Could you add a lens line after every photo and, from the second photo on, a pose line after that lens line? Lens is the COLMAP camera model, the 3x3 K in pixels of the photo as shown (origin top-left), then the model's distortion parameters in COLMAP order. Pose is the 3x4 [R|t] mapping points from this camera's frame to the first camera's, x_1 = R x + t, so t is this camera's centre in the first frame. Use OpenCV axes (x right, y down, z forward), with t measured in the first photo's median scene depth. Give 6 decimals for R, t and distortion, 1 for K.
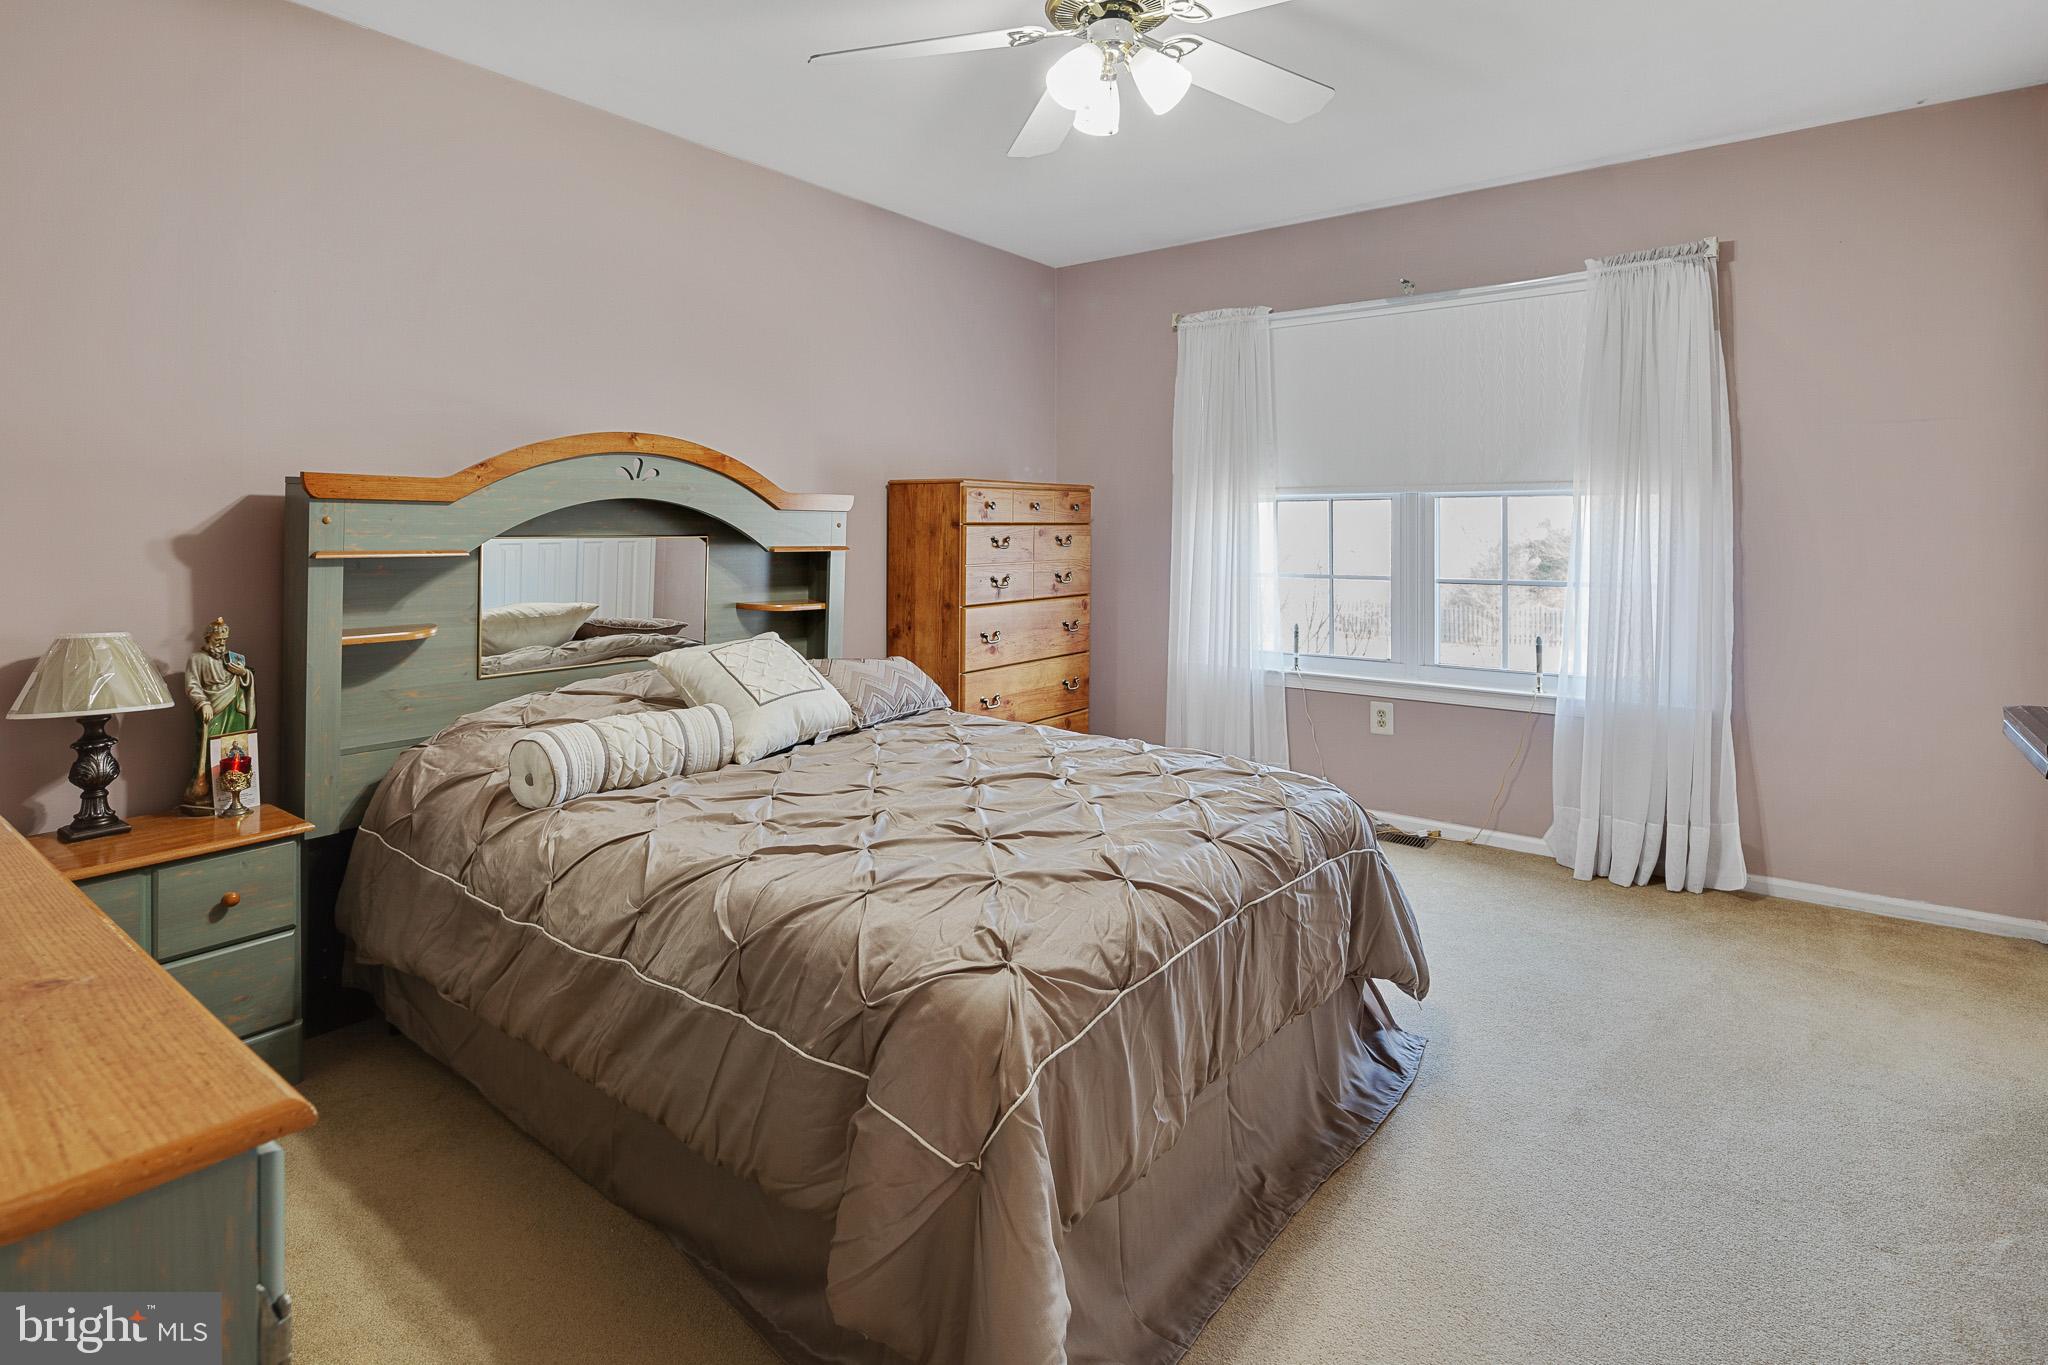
lens RADIAL K [[1030.5, 0, 1017.1], [0, 1030.5, 507.5], [0, 0, 1]] dist [-0.014118, -0.000026]
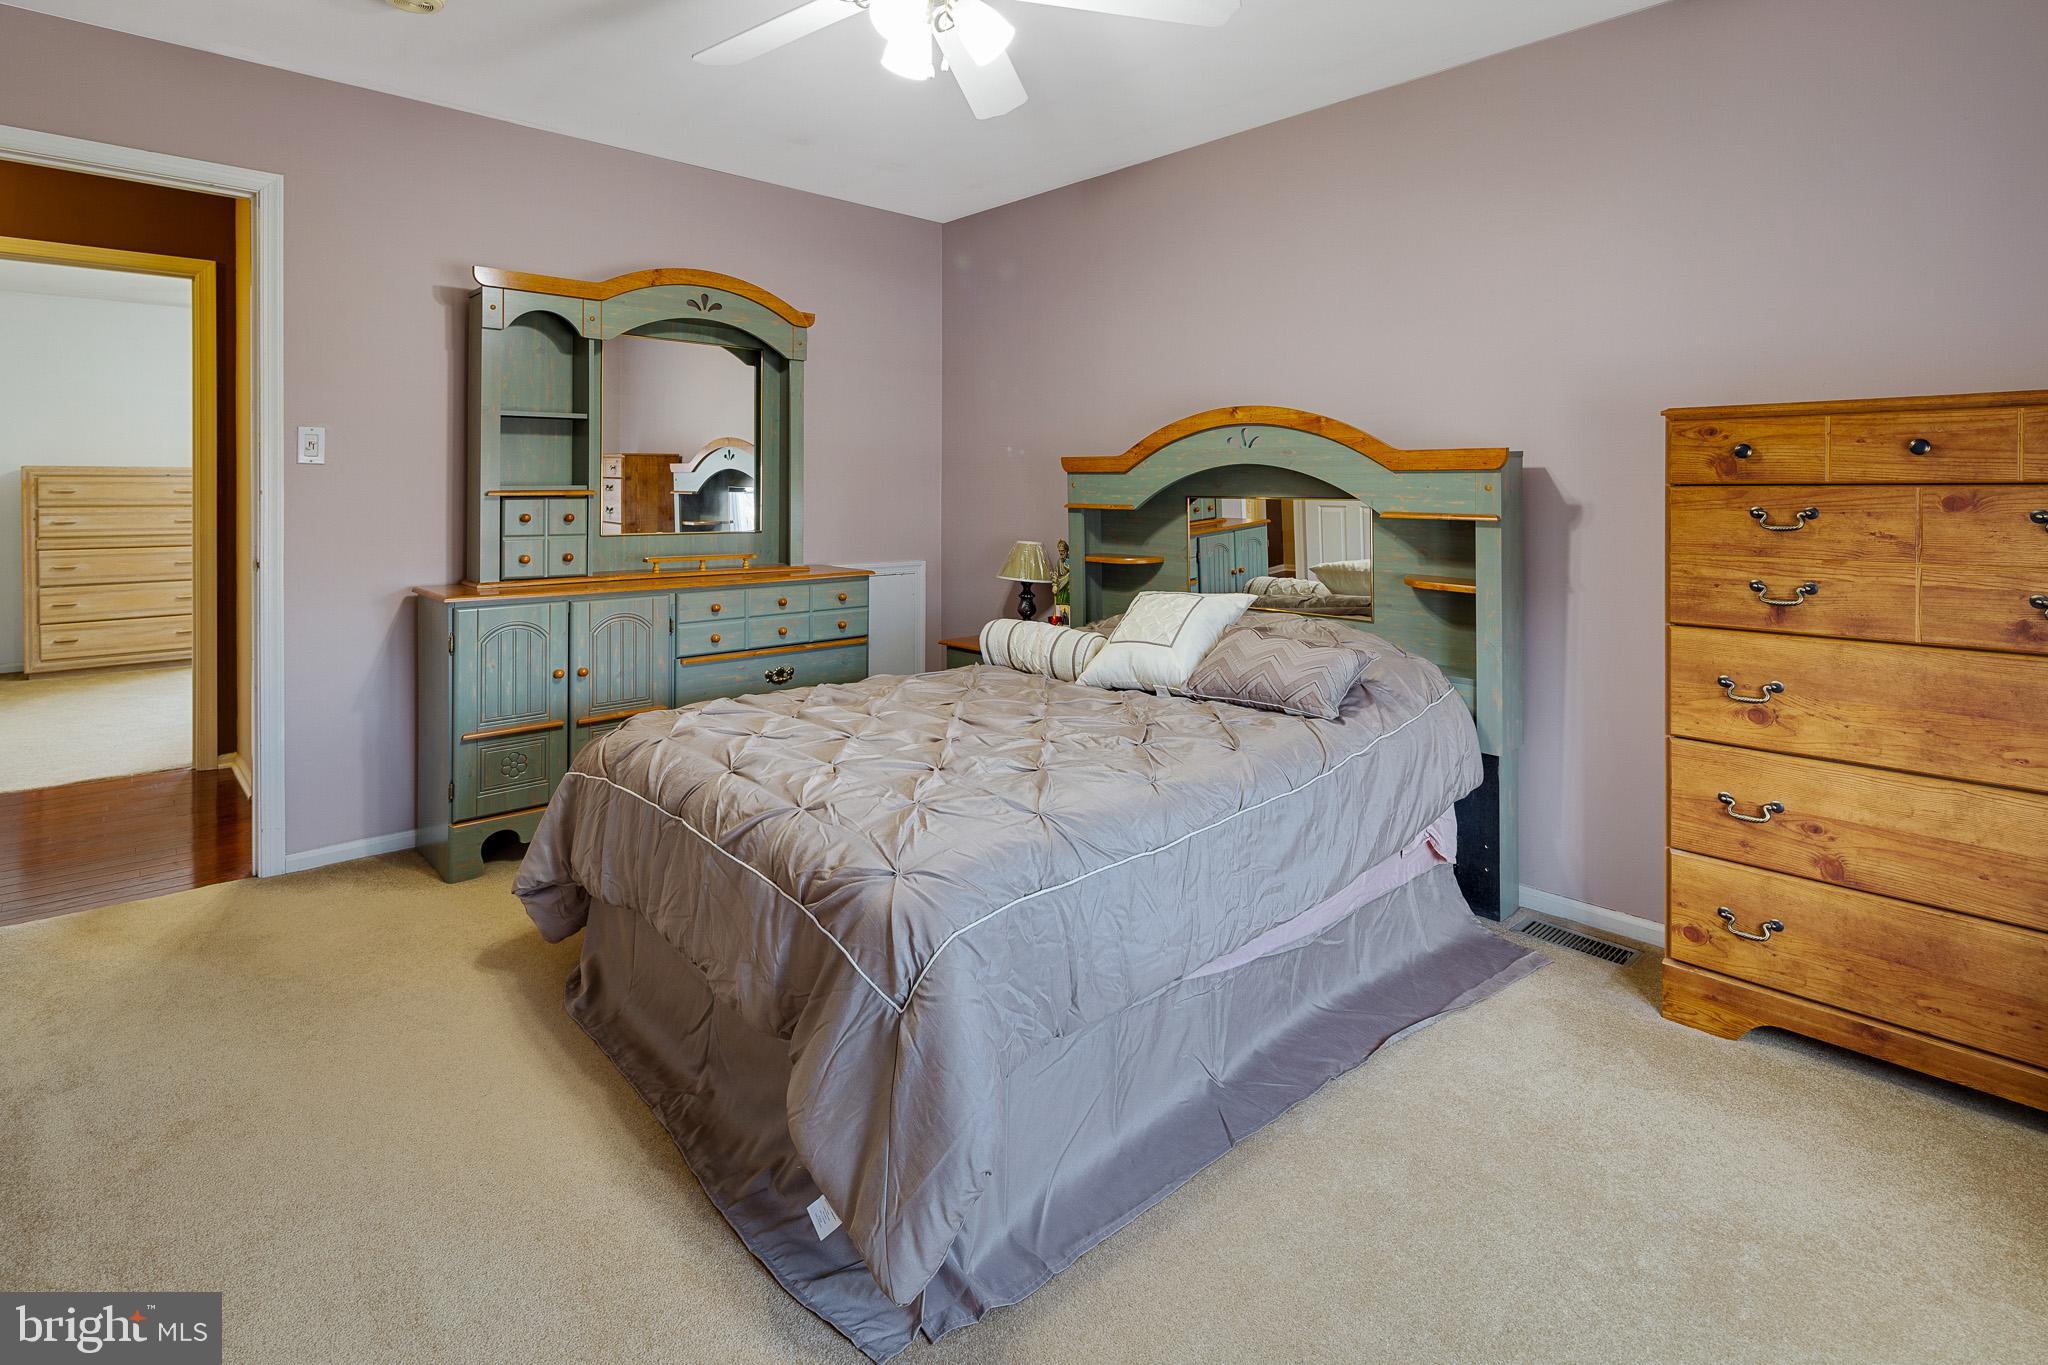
lens RADIAL K [[1005.4, 0, 1017.9], [0, 1005.4, 486.9], [0, 0, 1]] dist [0.003528, 0.000069]
pose [[-0.171538, -0.000552, -0.985177, 0.722228], [0.018932, 0.999813, -0.003857, 0.014940], [0.984996, -0.019313, -0.171496, 0.896788]]
